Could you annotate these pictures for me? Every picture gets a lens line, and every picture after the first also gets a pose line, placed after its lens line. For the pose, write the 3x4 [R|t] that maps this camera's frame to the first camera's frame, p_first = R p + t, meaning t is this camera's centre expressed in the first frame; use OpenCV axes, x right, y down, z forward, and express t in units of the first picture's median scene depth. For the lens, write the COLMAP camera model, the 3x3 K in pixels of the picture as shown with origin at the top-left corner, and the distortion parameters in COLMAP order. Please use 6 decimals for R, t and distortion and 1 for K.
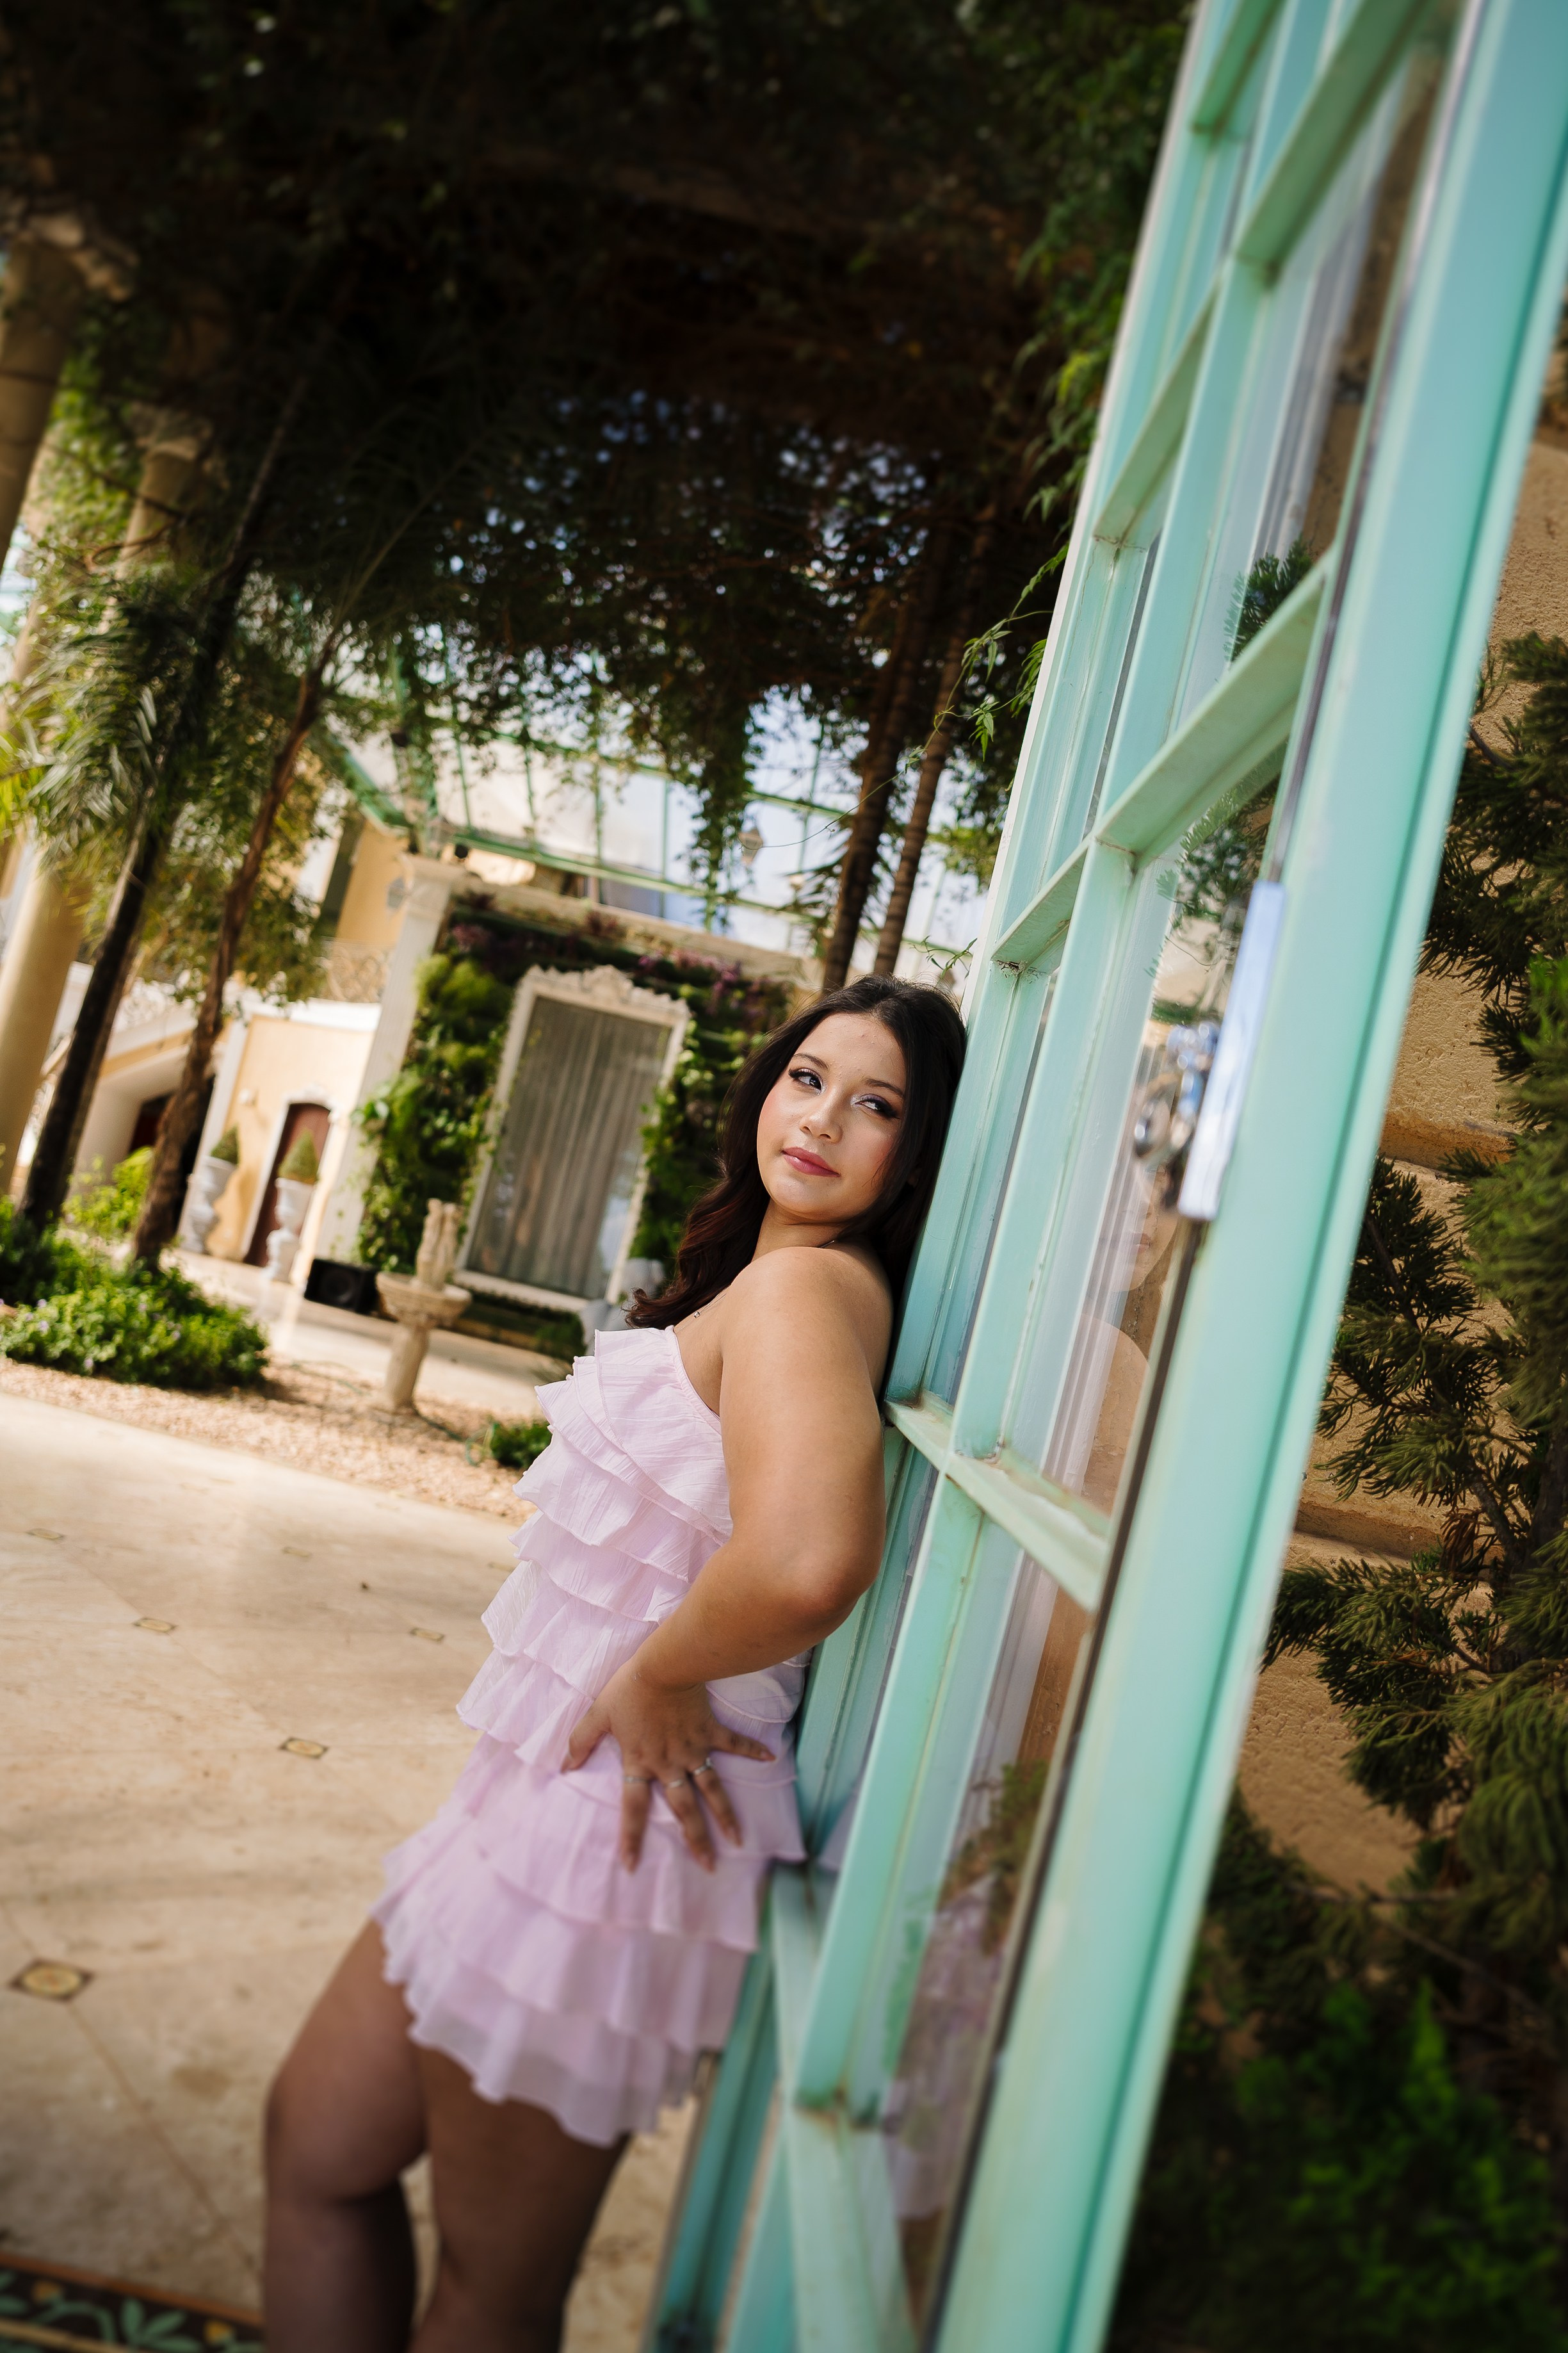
lens RADIAL K [[1630.4, 0, 775.9], [0, 1630.4, 1181.4], [0, 0, 1]] dist [-0.071909, 0.076817]
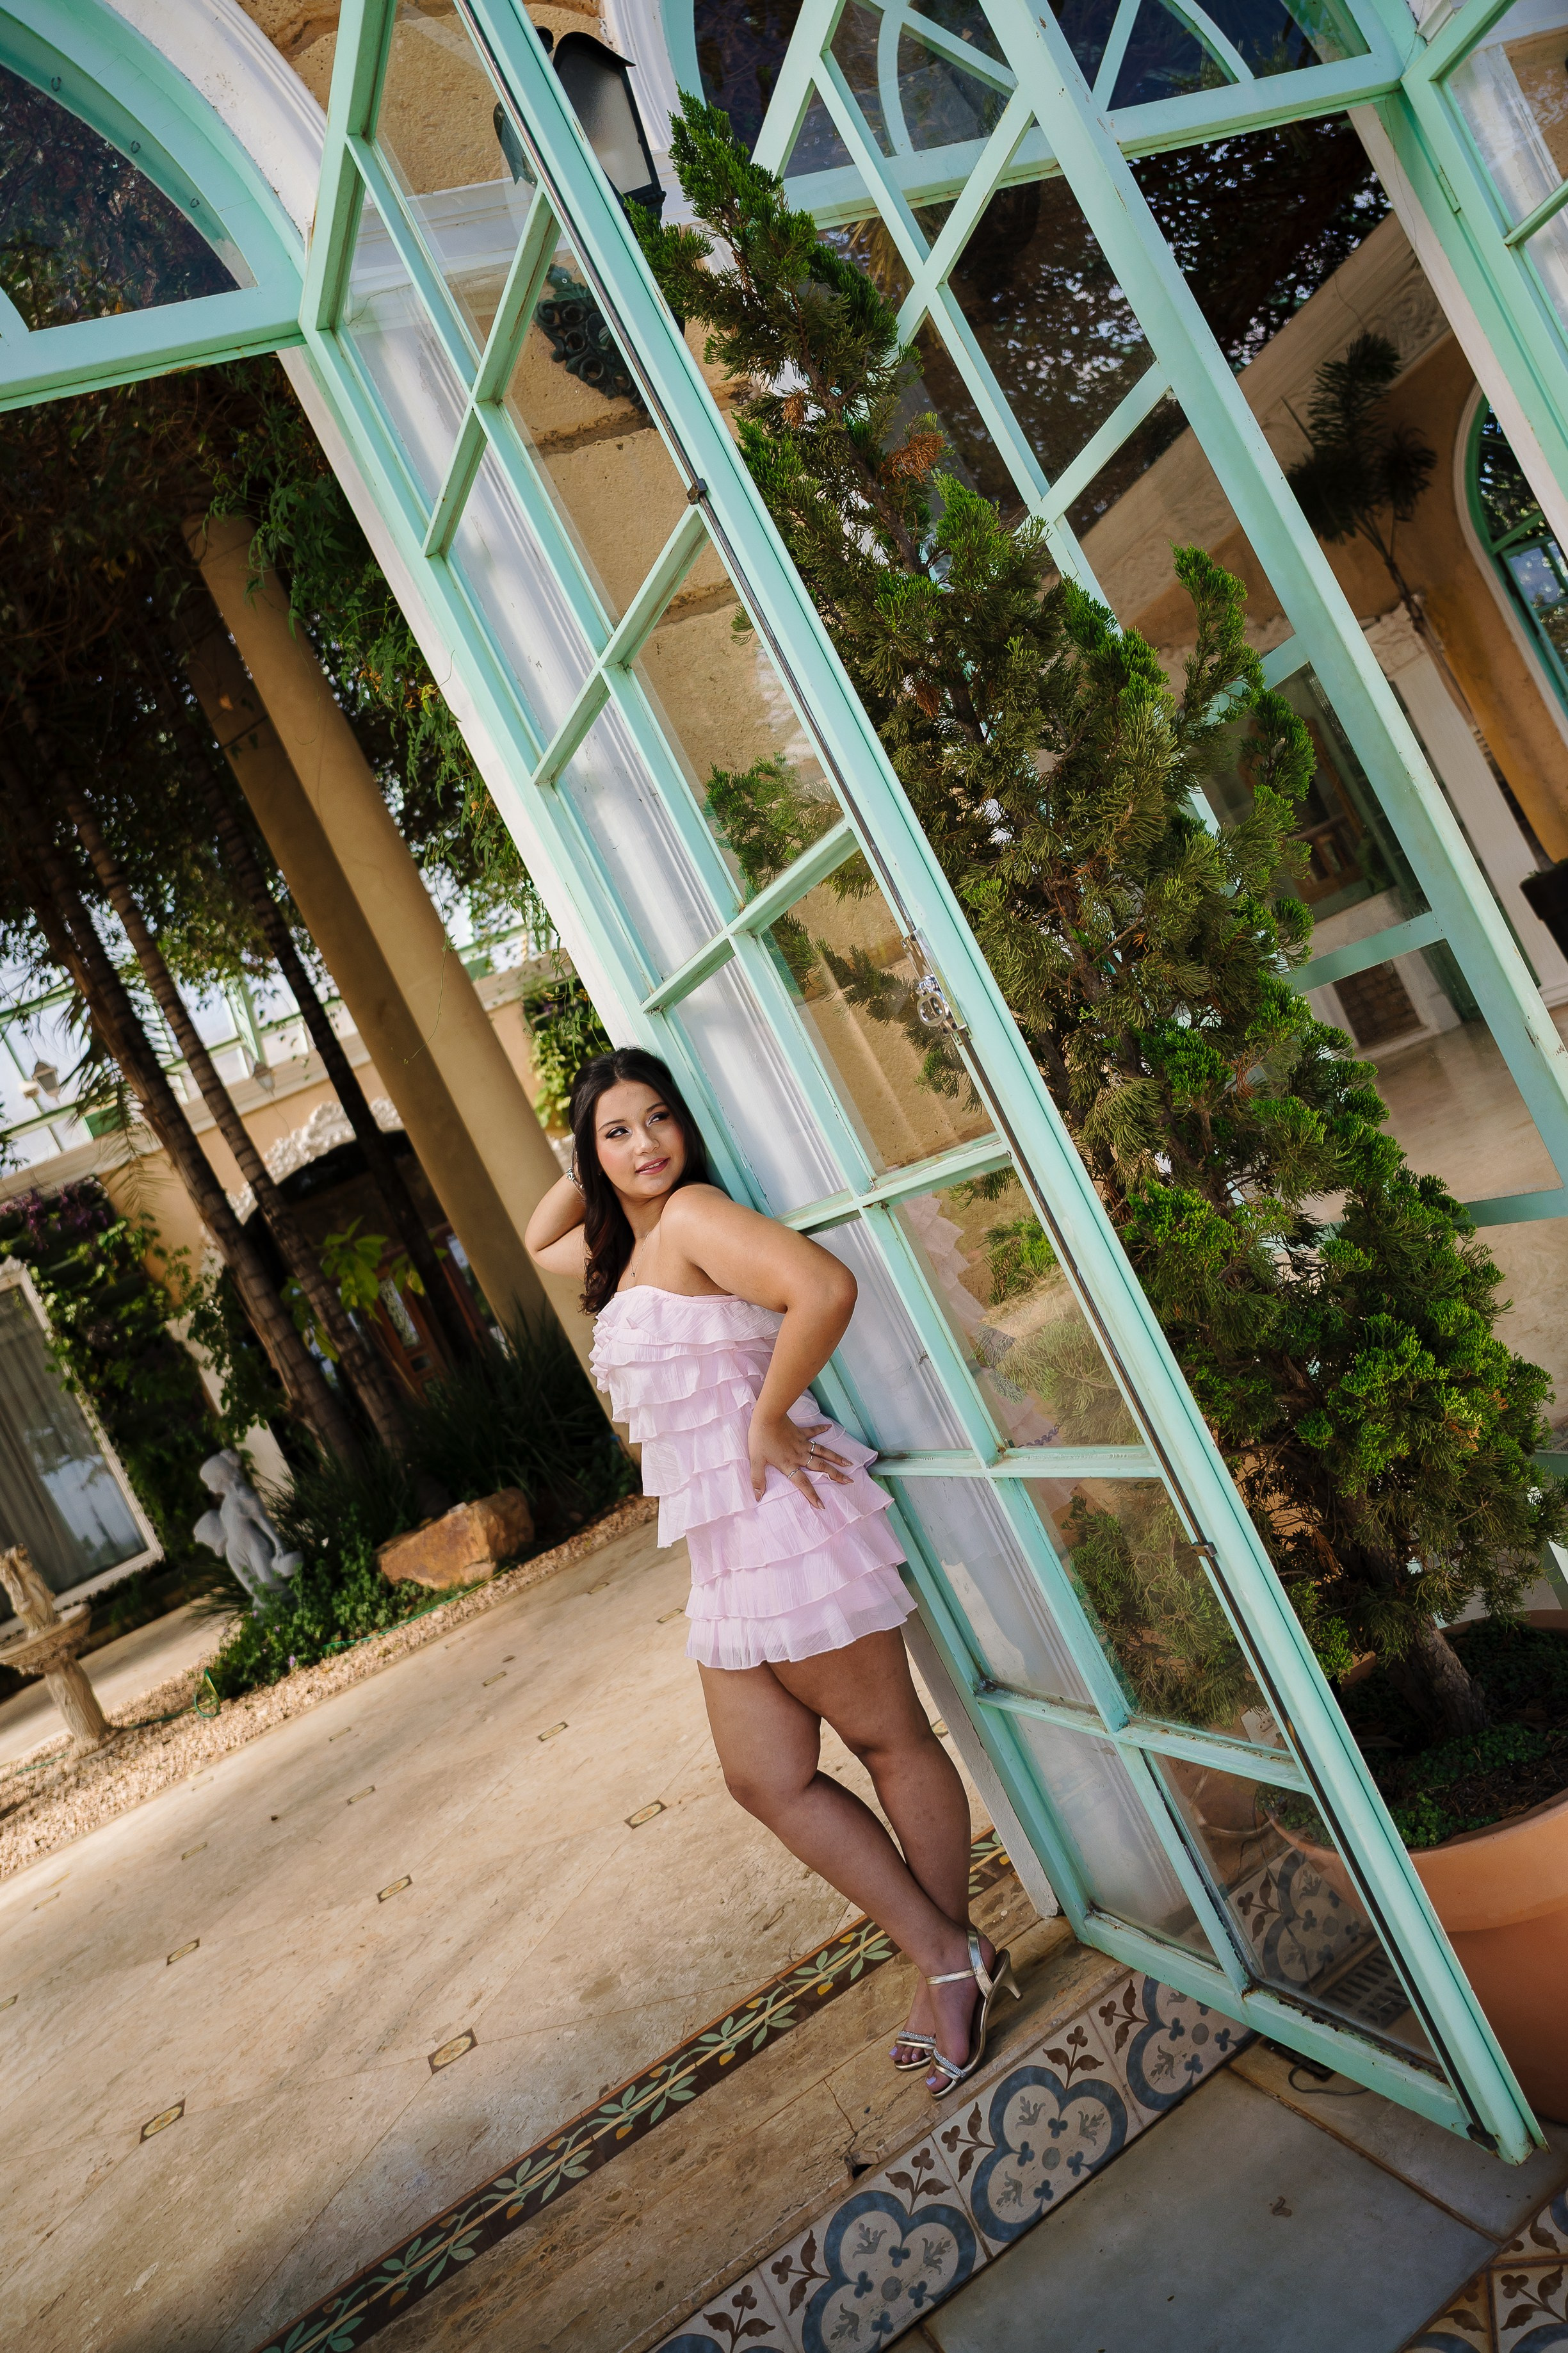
lens RADIAL K [[1630.4, 0, 781.1], [0, 1630.4, 1172.3], [0, 0, 1]] dist [-0.071909, 0.076817]
pose [[0.706290, -0.615014, 0.350589, -0.206722], [0.606769, 0.781031, 0.147723, -0.073536], [-0.364673, 0.108391, 0.924806, -0.299057]]
